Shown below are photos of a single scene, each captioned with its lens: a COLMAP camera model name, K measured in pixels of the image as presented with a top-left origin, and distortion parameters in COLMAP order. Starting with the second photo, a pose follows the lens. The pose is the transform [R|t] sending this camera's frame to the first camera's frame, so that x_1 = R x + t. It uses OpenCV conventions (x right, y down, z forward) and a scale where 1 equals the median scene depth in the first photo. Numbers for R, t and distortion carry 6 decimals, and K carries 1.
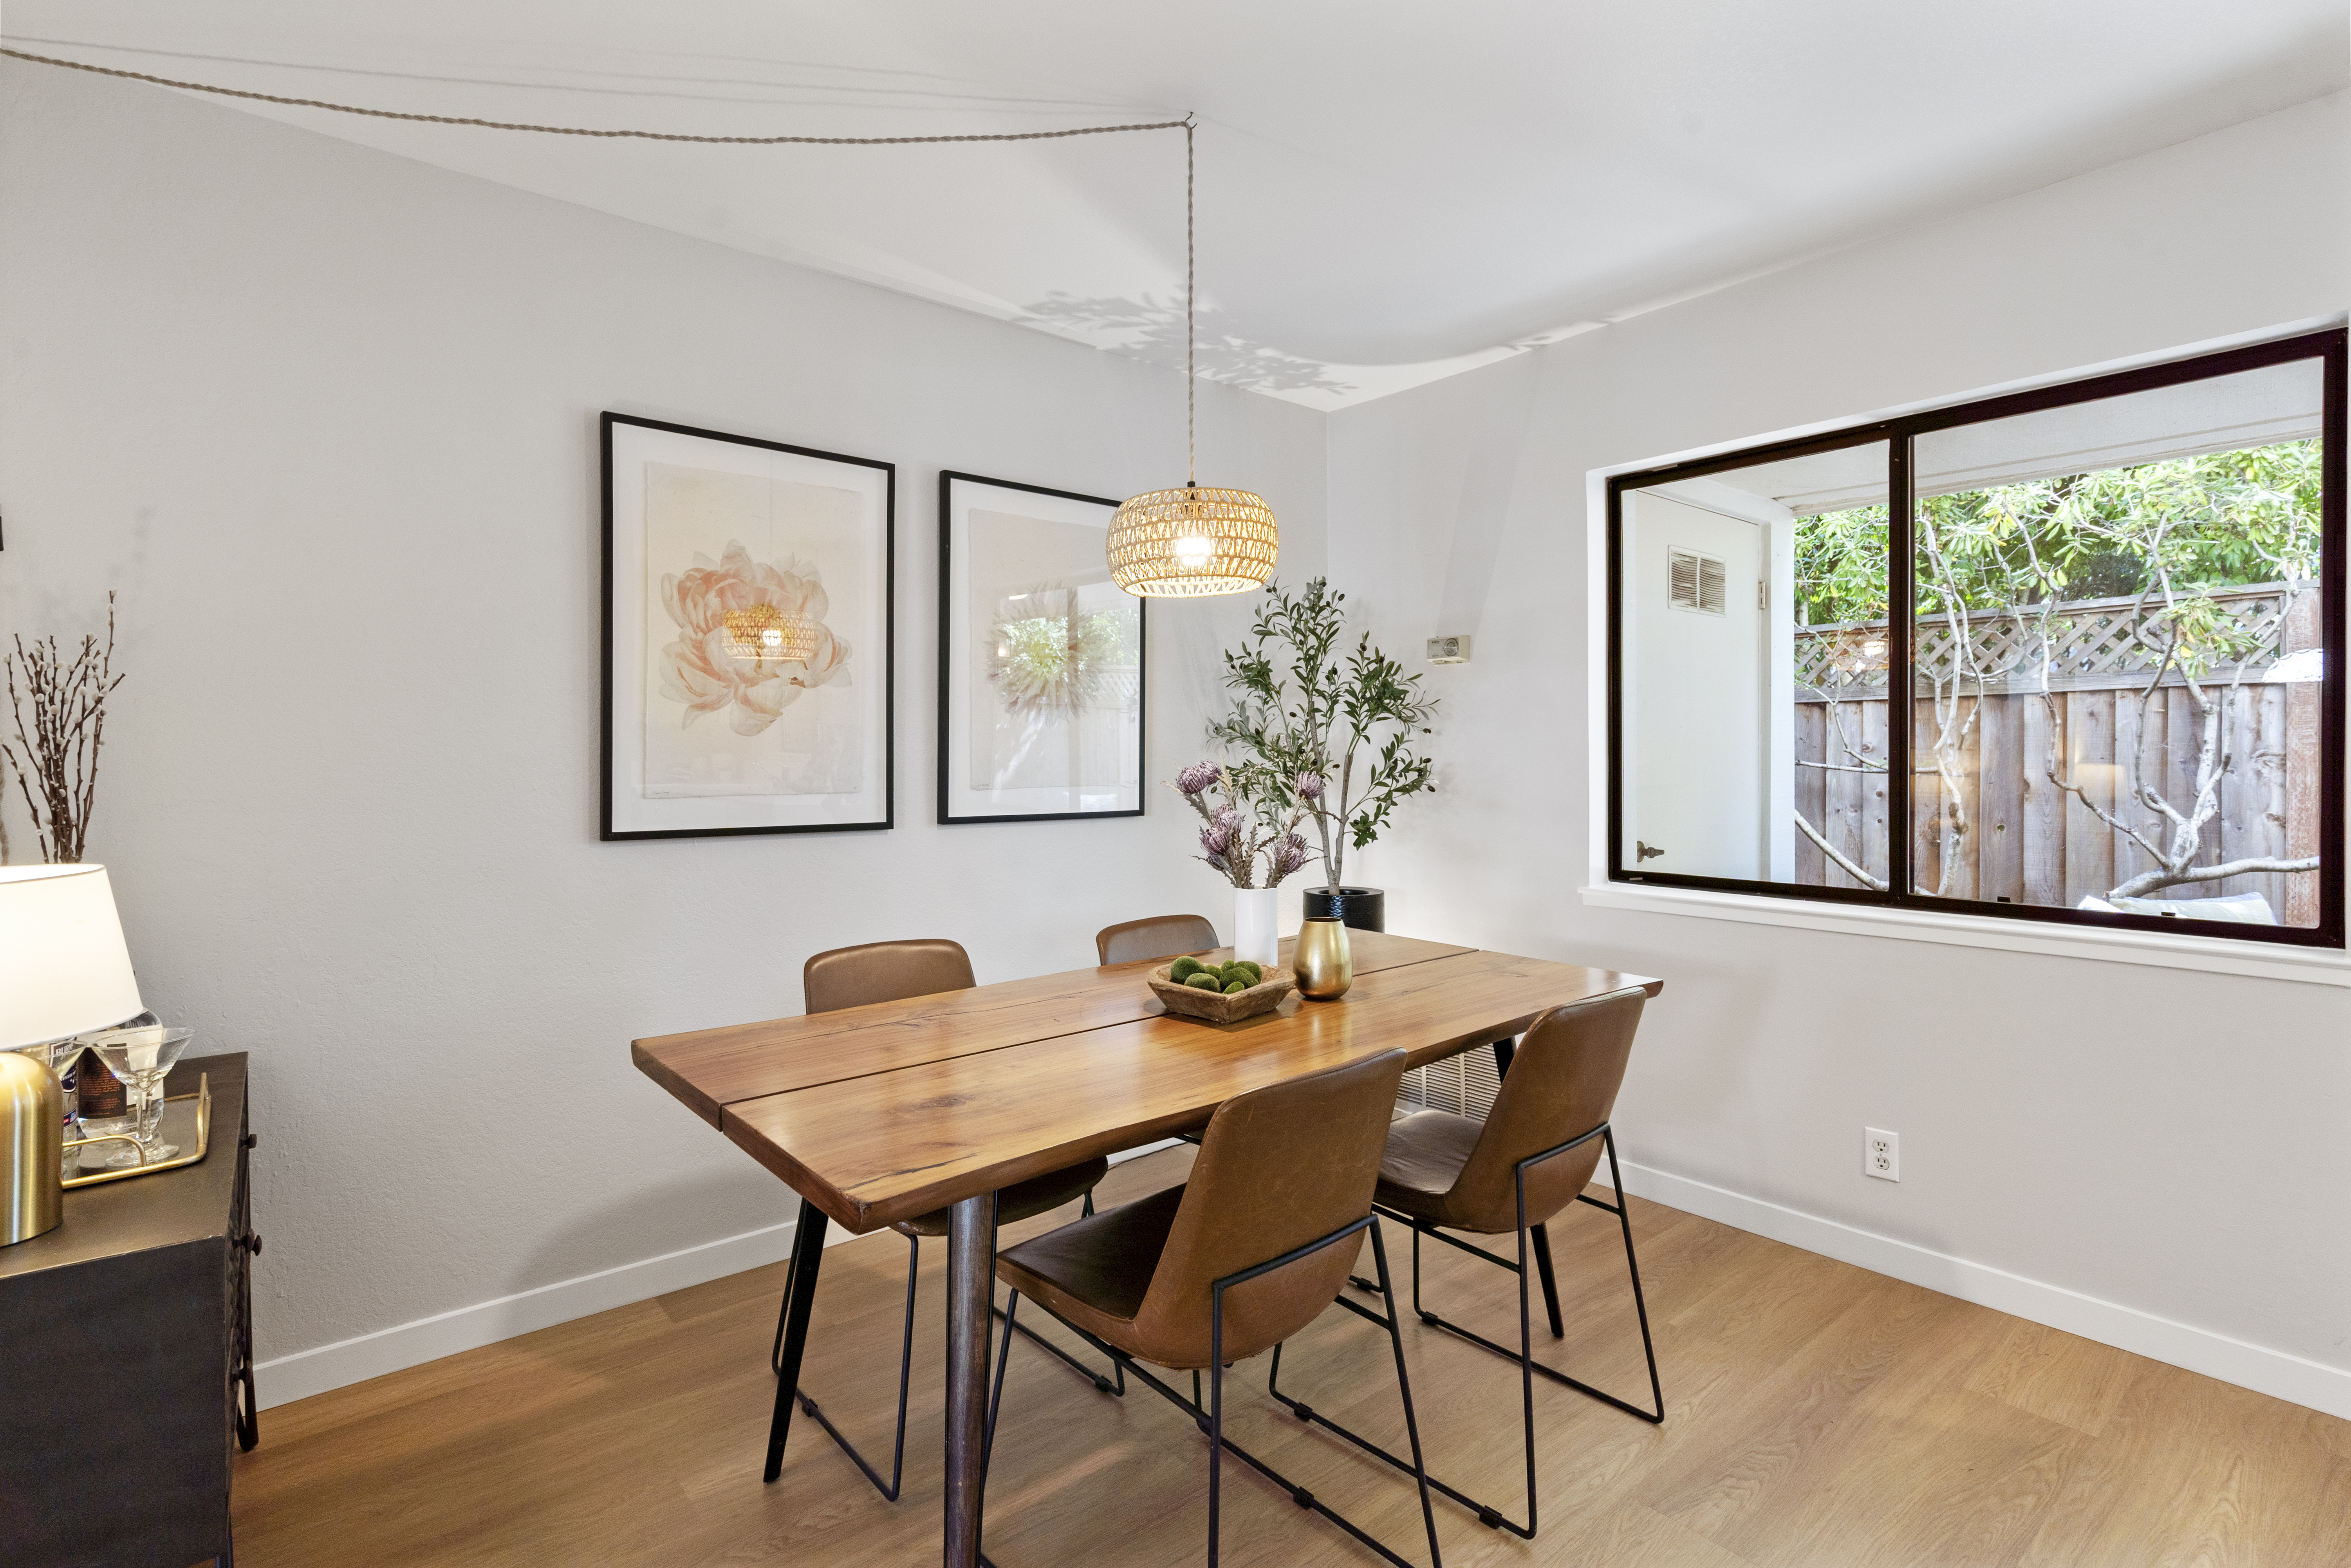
lens RADIAL K [[1149.0, 0, 1141.6], [0, 1149.0, 738.6], [0, 0, 1]] dist [0.002172, 0.002811]
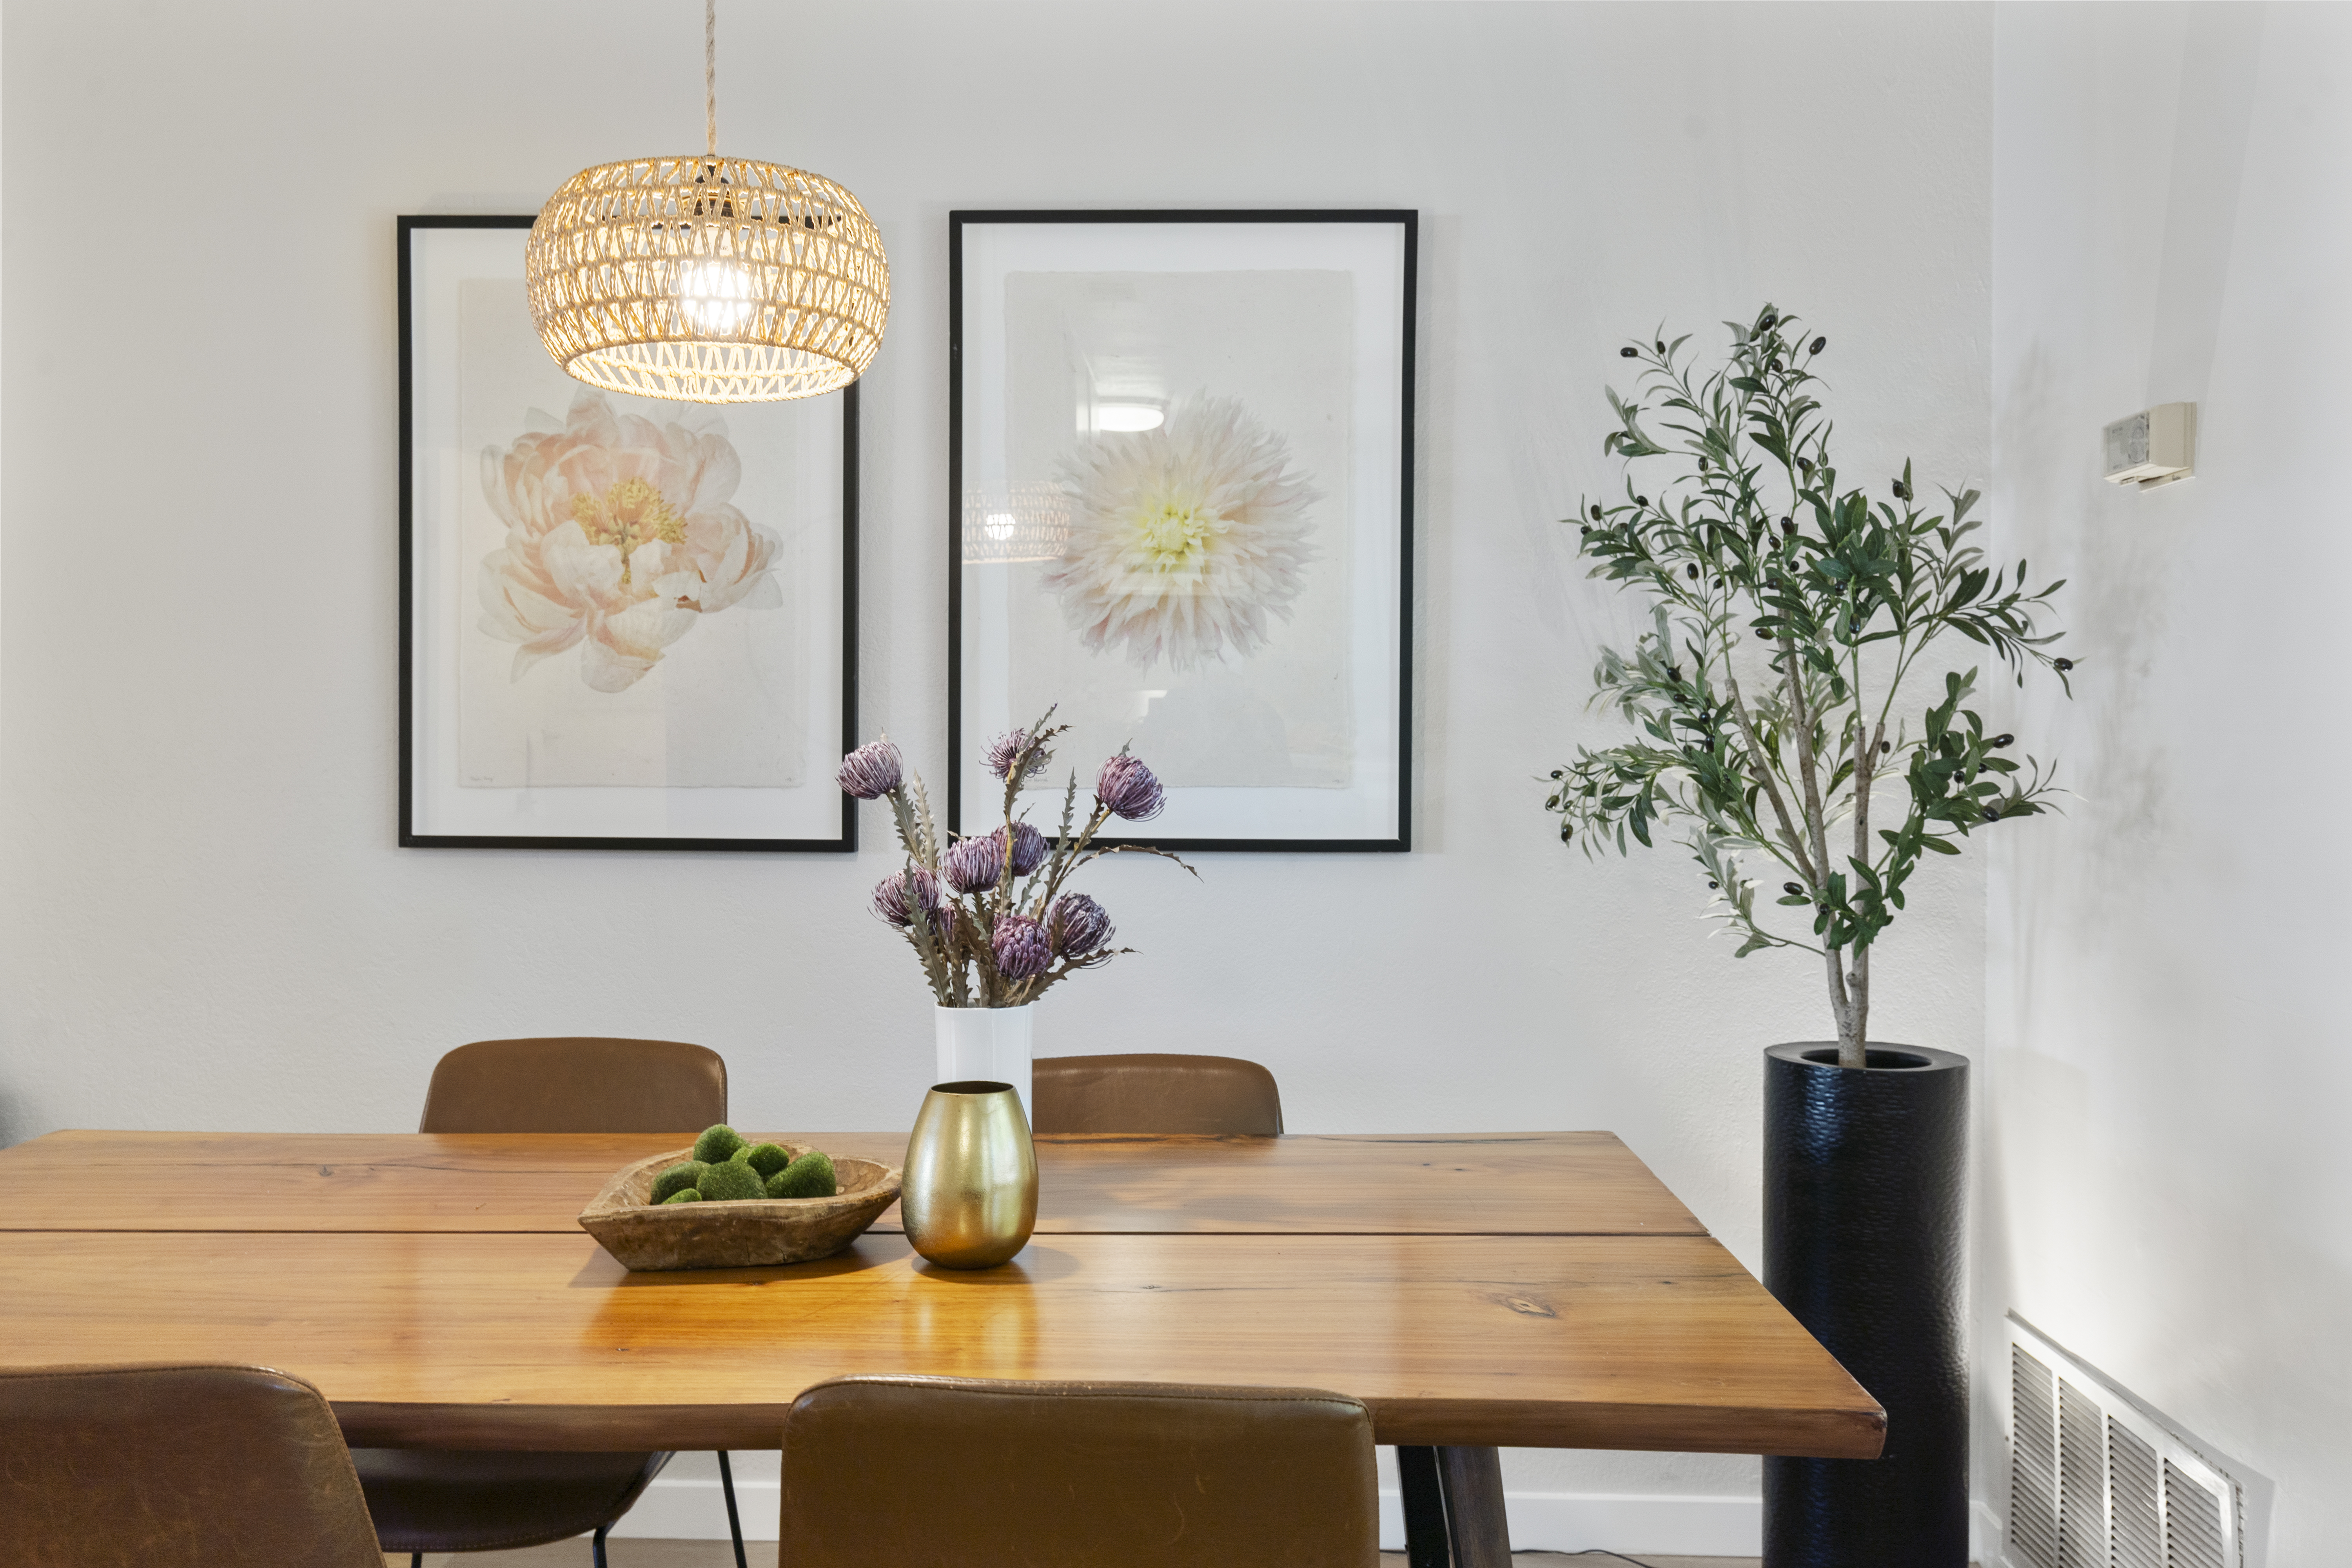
lens RADIAL K [[1913.3, 0, 1176.2], [0, 1913.3, 788.9], [0, 0, 1]] dist [-0.009995, -0.003064]
pose [[0.749605, 0.020605, -0.661565, 0.582988], [0.003365, 0.999384, 0.034939, 0.014968], [0.661877, -0.028416, 0.749074, 0.417201]]
